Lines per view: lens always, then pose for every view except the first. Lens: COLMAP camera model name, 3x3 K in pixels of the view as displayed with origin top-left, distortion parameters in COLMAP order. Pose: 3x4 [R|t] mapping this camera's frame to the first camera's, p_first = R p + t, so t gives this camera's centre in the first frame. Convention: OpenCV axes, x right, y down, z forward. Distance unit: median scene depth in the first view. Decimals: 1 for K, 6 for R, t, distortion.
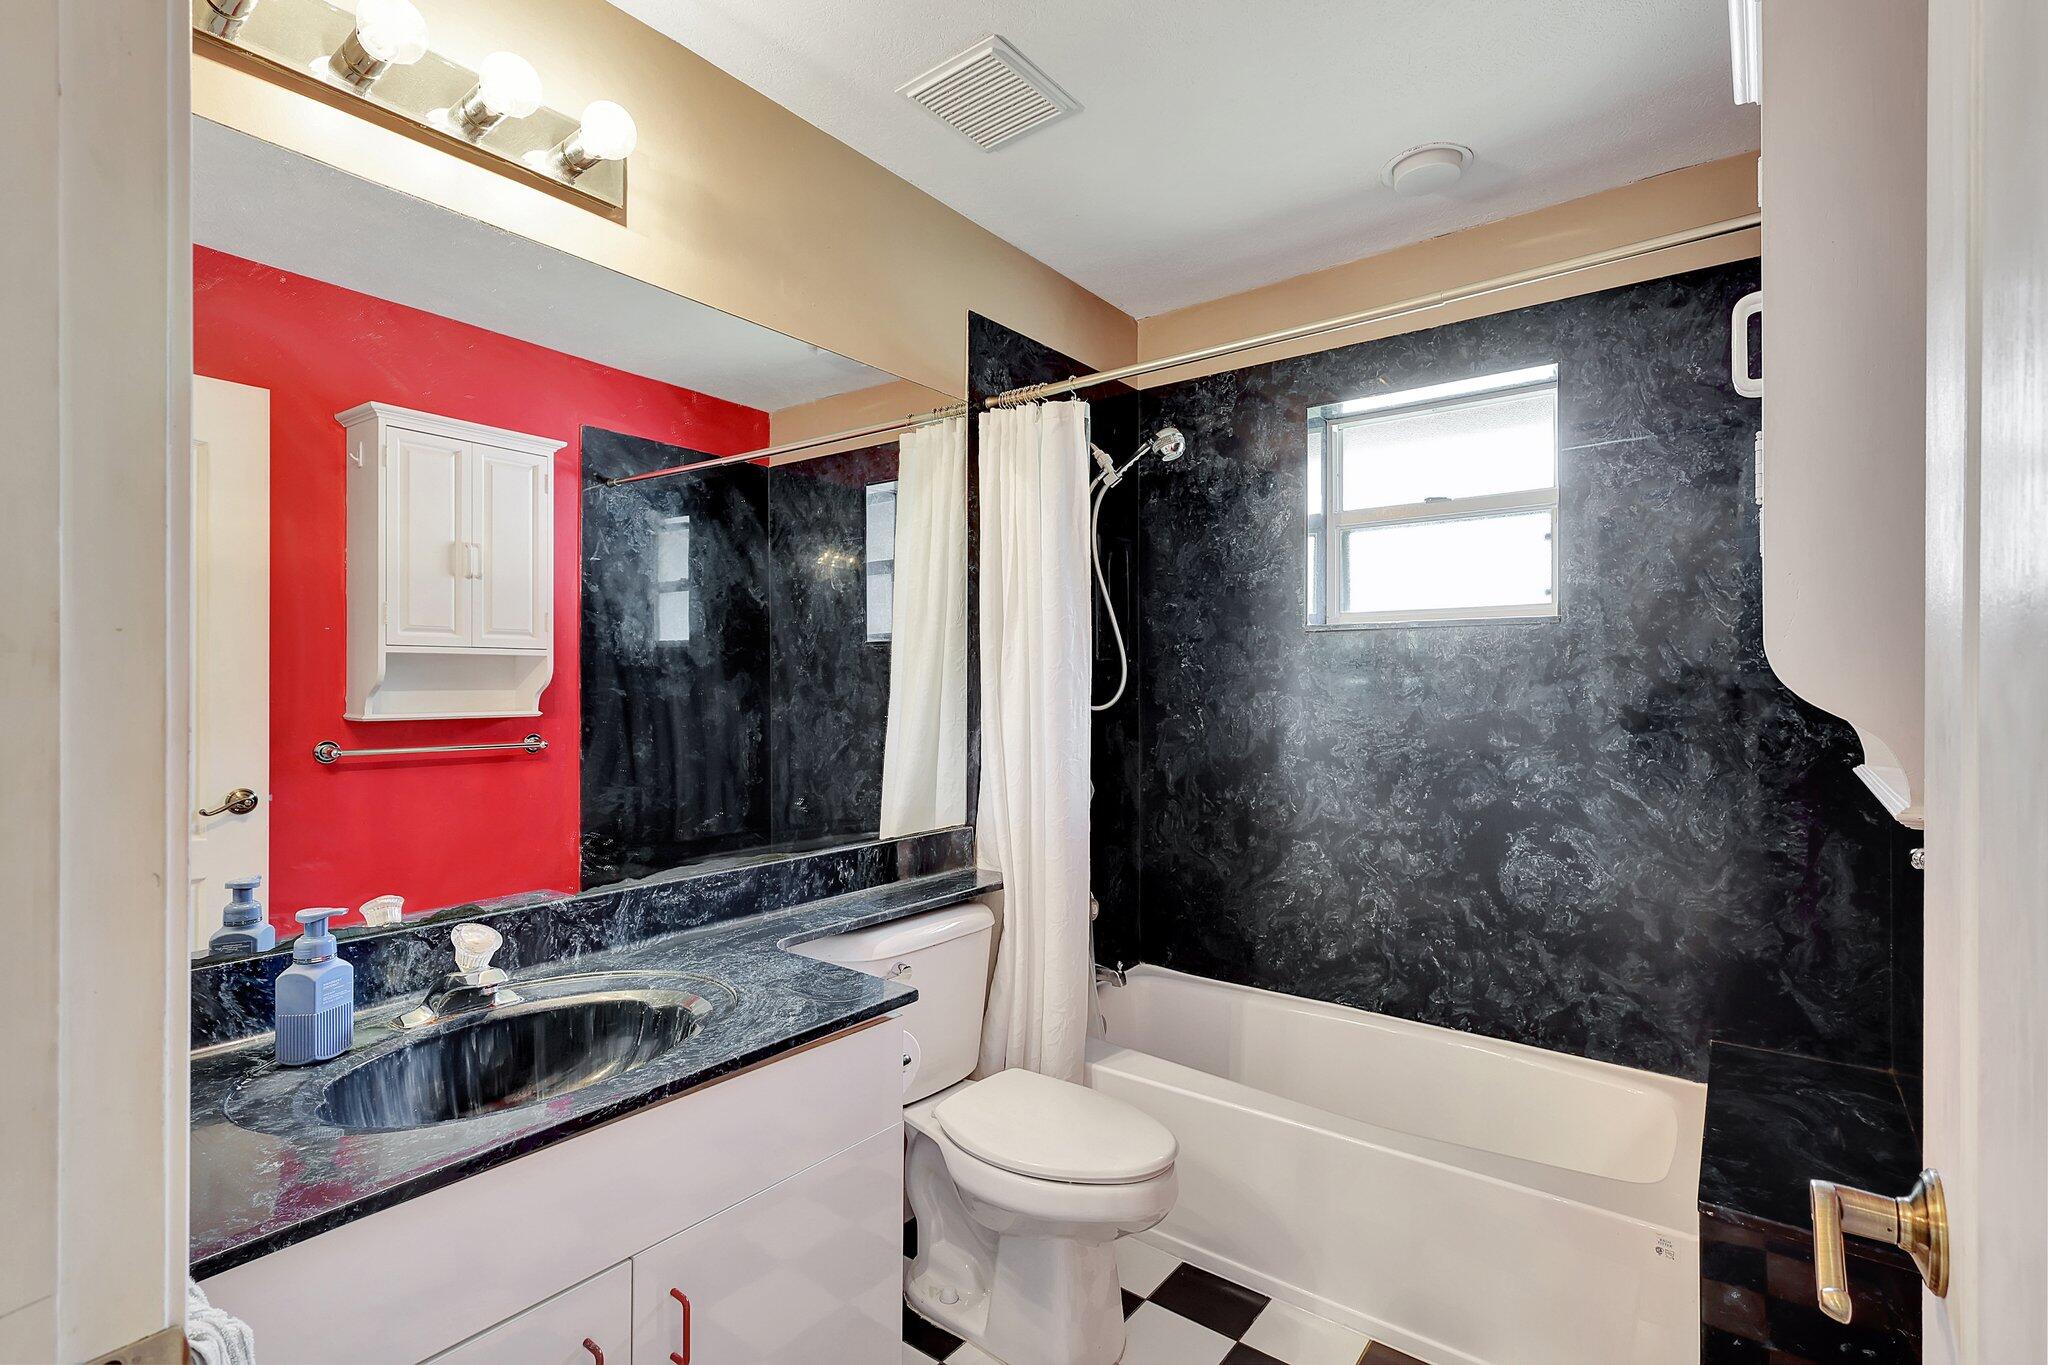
lens RADIAL K [[962.5, 0, 1032.7], [0, 962.5, 684.5], [0, 0, 1]] dist [-0.000256, -0.000738]
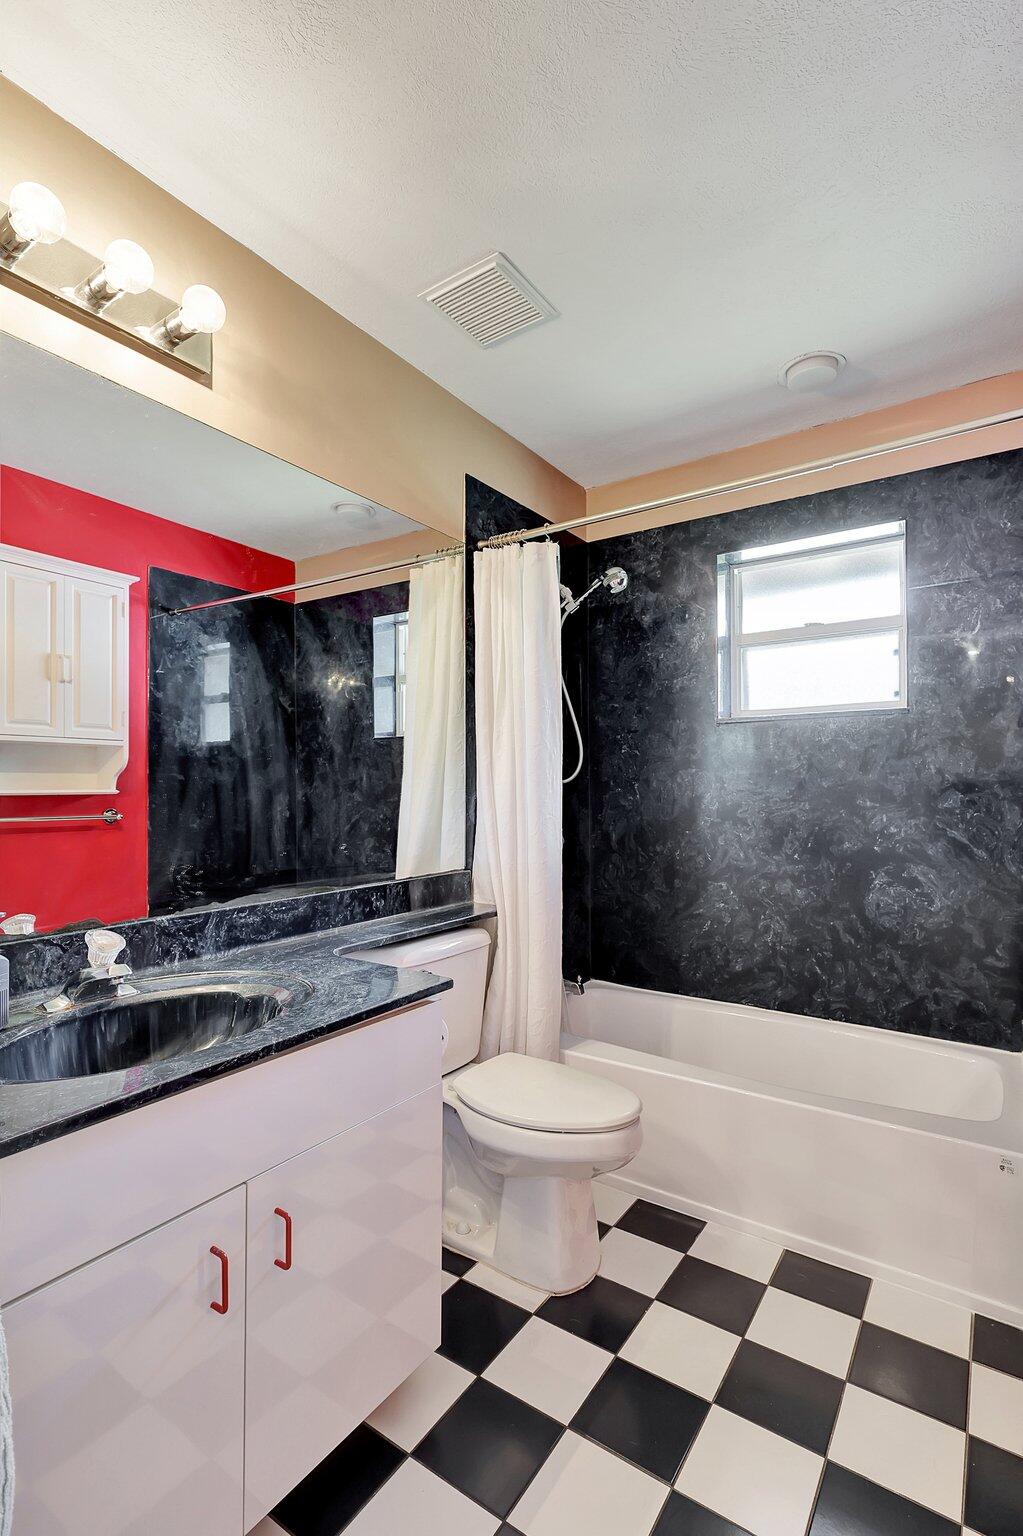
lens RADIAL K [[721.9, 0, 387.2], [0, 721.9, 881.6], [0, 0, 1]] dist [-0.000256, -0.000738]
pose [[0.998427, -0.004676, 0.055865, -0.235003], [0.005124, 0.999956, -0.007869, 0.174906], [-0.055826, 0.008143, 0.998407, 0.037255]]
